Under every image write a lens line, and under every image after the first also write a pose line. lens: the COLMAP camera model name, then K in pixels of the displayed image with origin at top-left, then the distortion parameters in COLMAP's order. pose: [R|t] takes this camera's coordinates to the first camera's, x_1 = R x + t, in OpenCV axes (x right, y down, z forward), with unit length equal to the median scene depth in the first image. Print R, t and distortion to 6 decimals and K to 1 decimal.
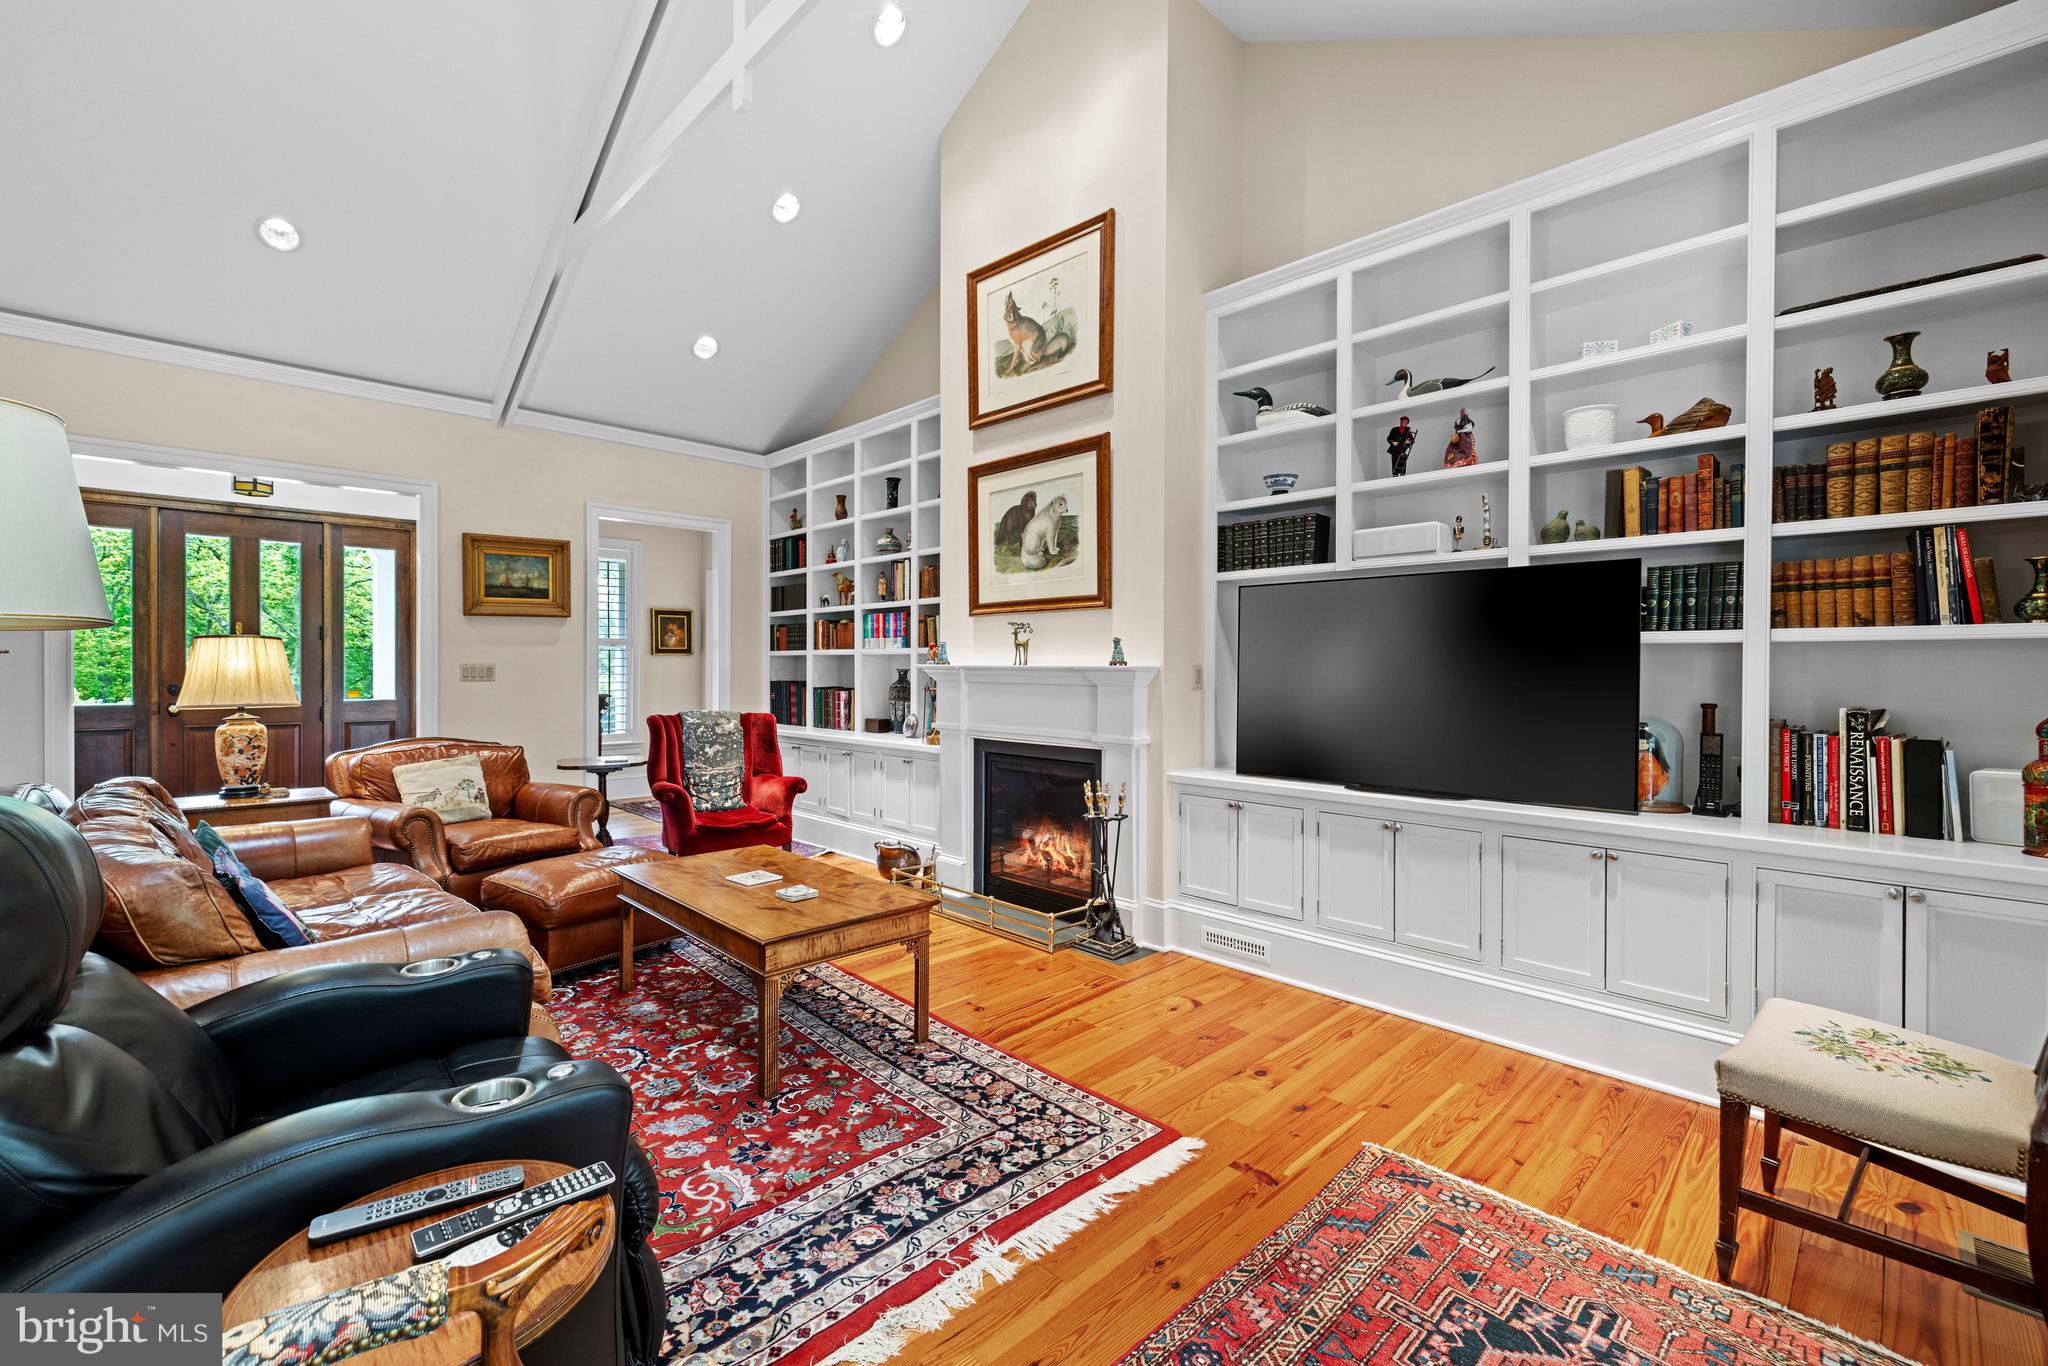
lens RADIAL K [[853.3, 0, 1024.1], [0, 853.3, 670.8], [0, 0, 1]] dist [0.000783, -0.000391]
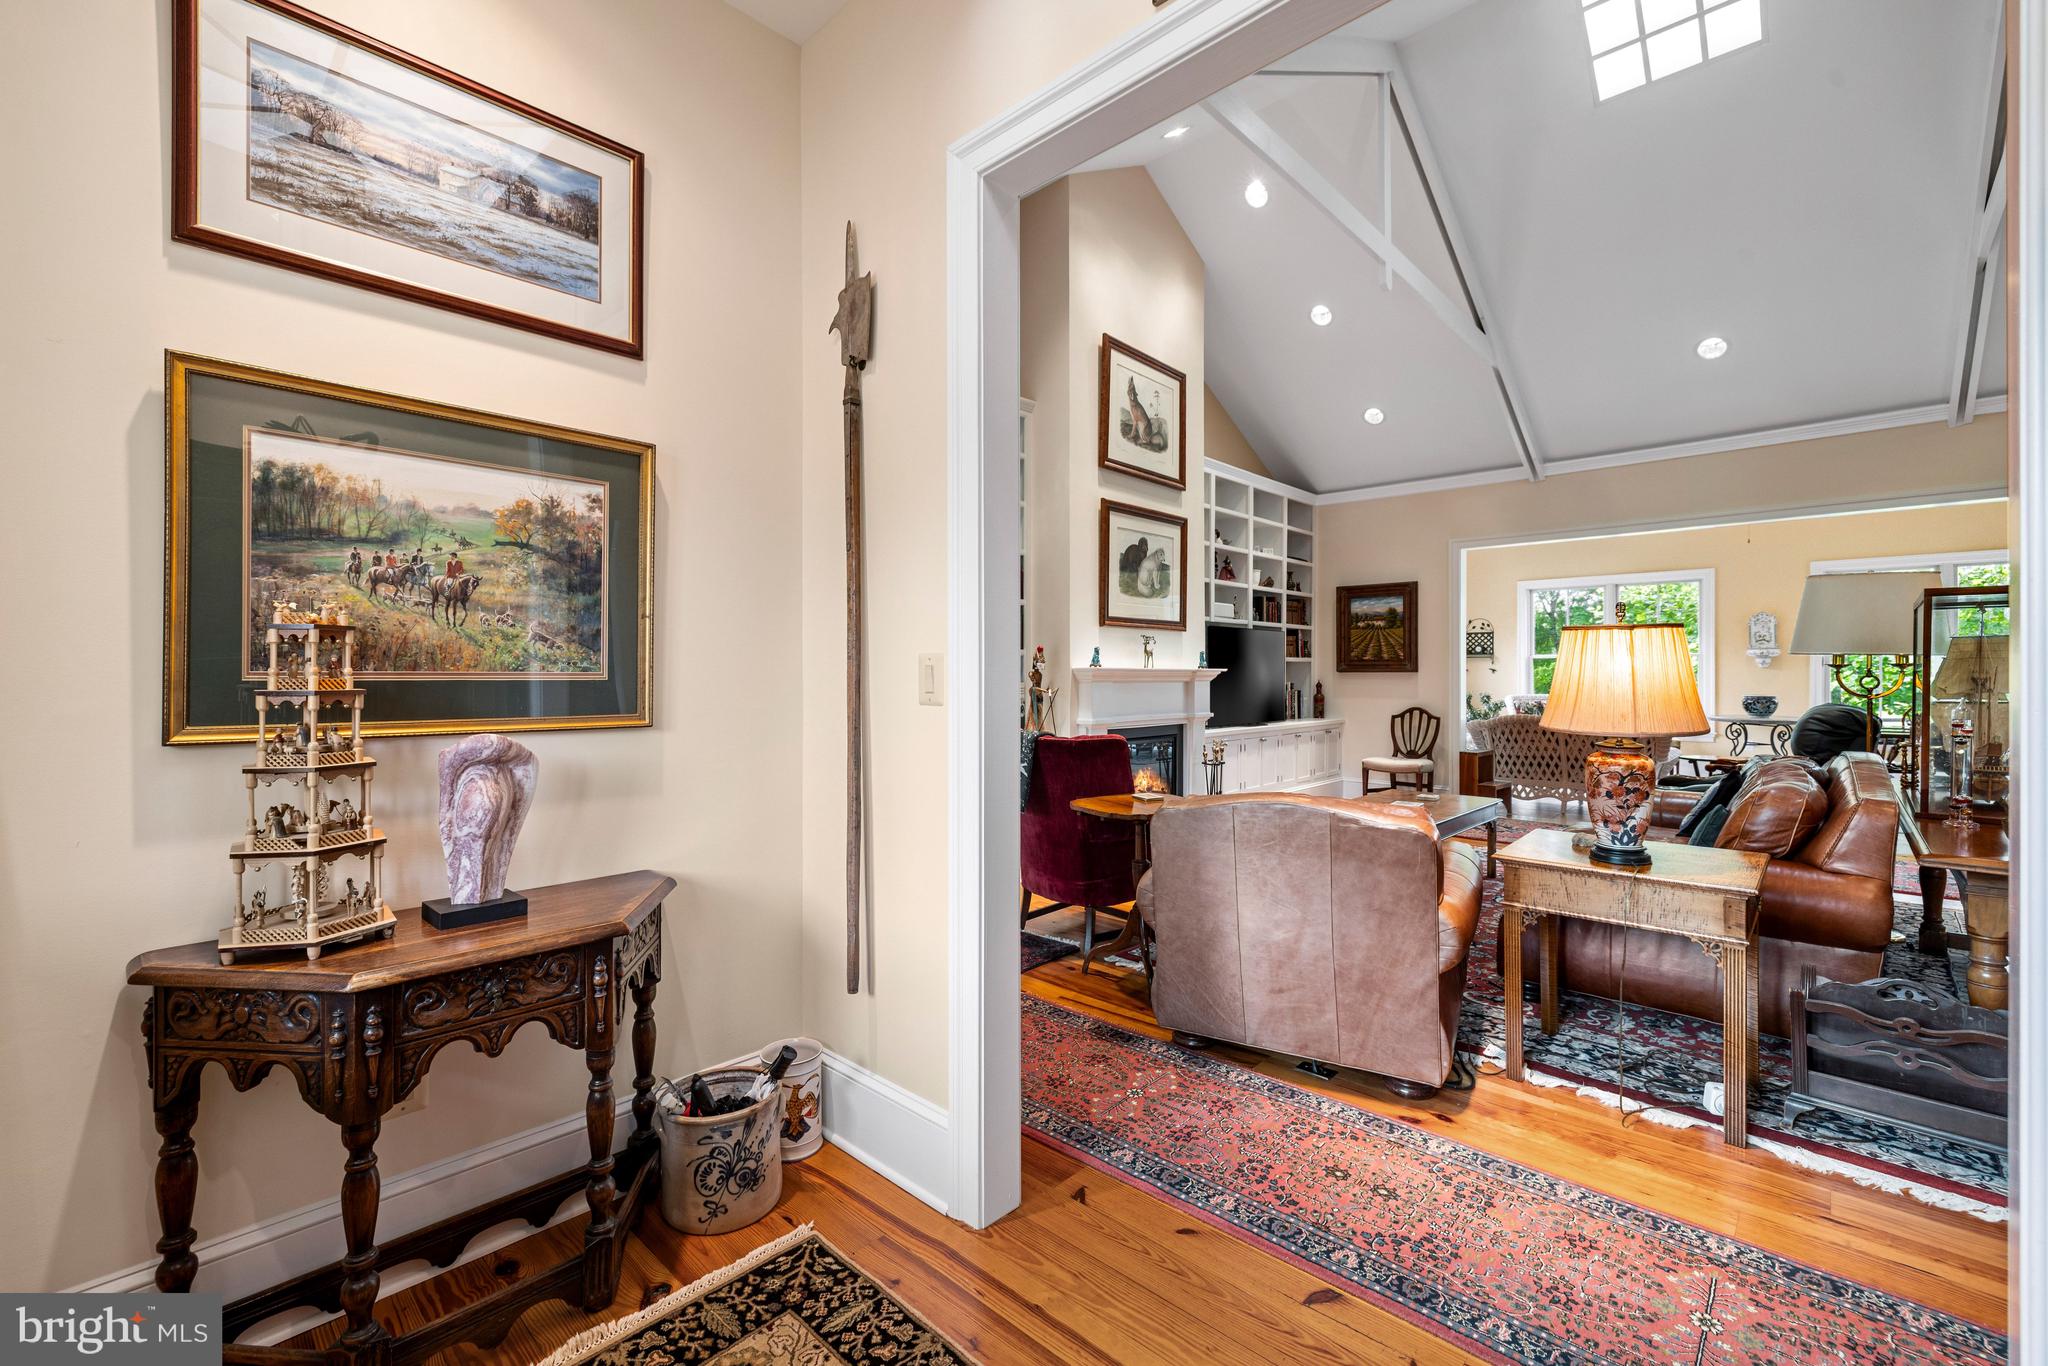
lens RADIAL K [[849.8, 0, 1024.0], [0, 849.8, 683.0], [0, 0, 1]] dist [0.001376, 0.000289]
pose [[-0.040233, -0.020583, 0.998978, -1.322718], [0.005756, 0.999766, 0.020831, -0.011592], [-0.999174, 0.006588, -0.040105, 1.244663]]
